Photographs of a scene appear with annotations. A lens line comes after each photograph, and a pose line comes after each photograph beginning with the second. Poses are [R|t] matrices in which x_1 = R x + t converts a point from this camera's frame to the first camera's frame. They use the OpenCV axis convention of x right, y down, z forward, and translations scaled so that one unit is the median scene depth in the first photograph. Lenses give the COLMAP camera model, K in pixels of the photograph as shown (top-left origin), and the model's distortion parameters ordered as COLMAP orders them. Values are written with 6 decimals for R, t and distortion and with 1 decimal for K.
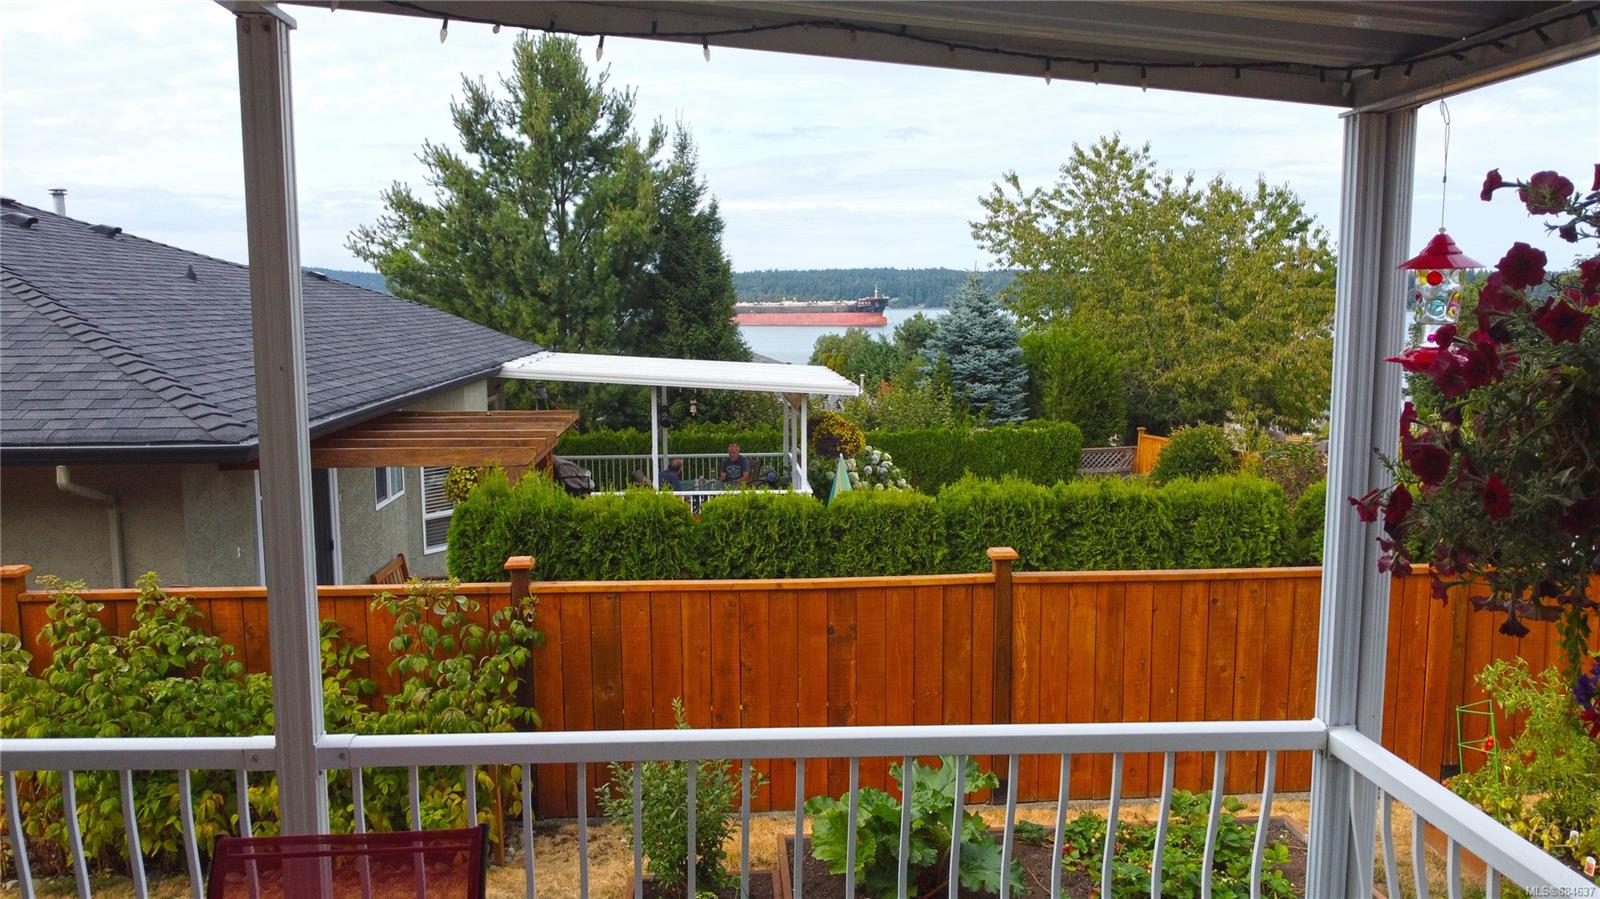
lens RADIAL K [[1222.6, 0, 797.6], [0, 1222.6, 457.2], [0, 0, 1]] dist [-0.003052, -0.004248]
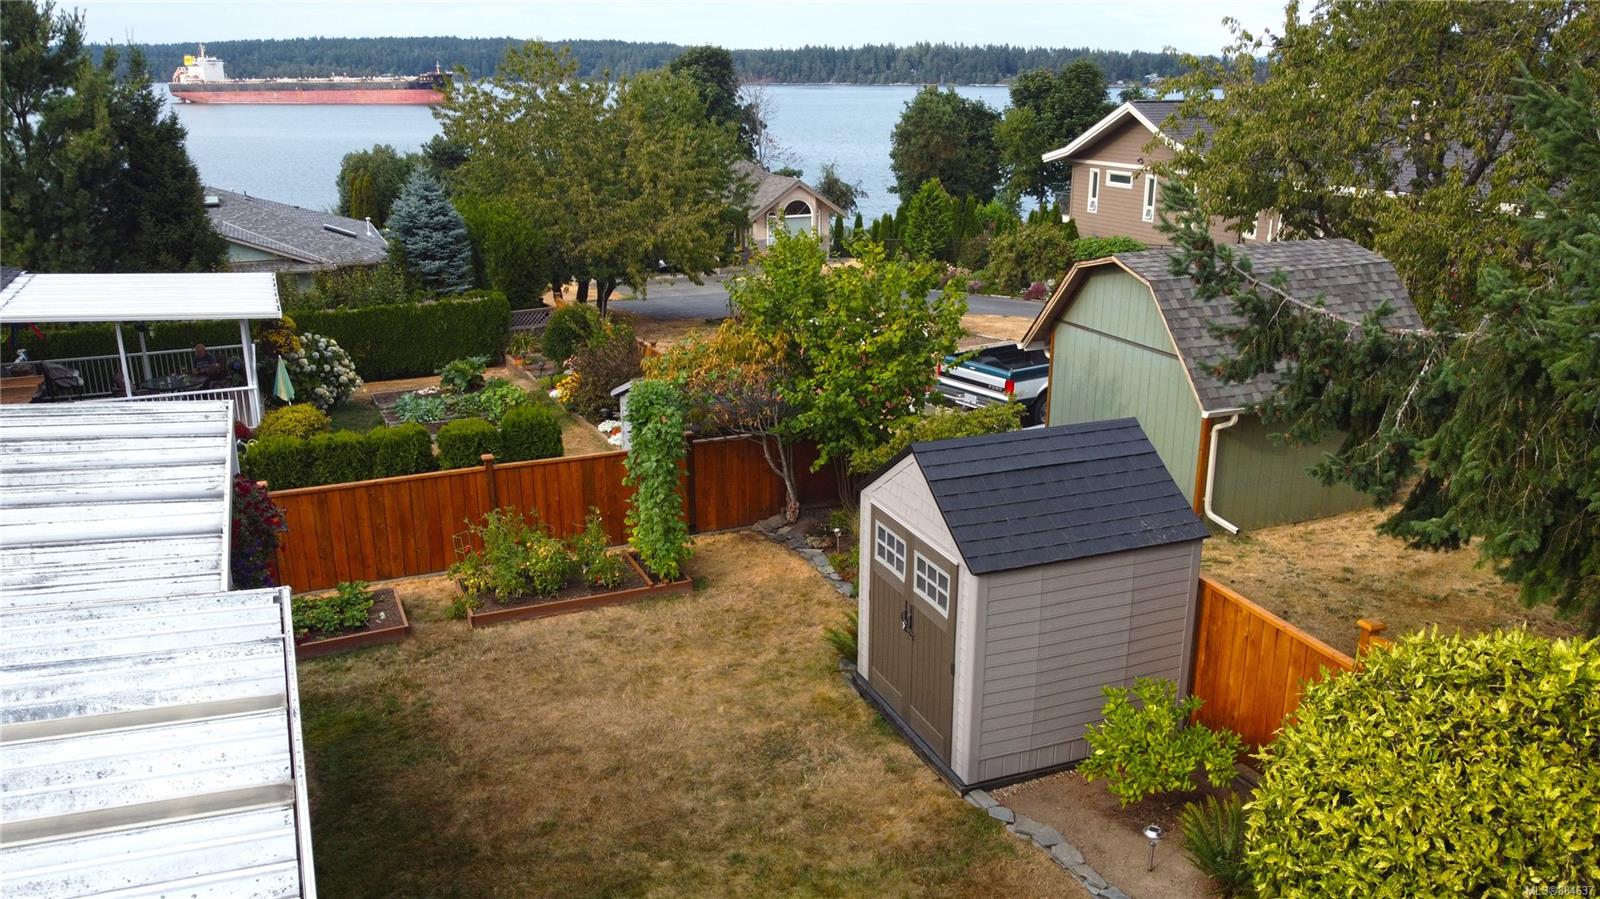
lens RADIAL K [[1218.9, 0, 795.0], [0, 1218.9, 453.5], [0, 0, 1]] dist [-0.000672, -0.008858]
pose [[0.944604, -0.094898, 0.314195, 0.093133], [0.038549, 0.982740, 0.180929, -0.078170], [-0.325942, -0.158794, 0.931958, -0.308491]]
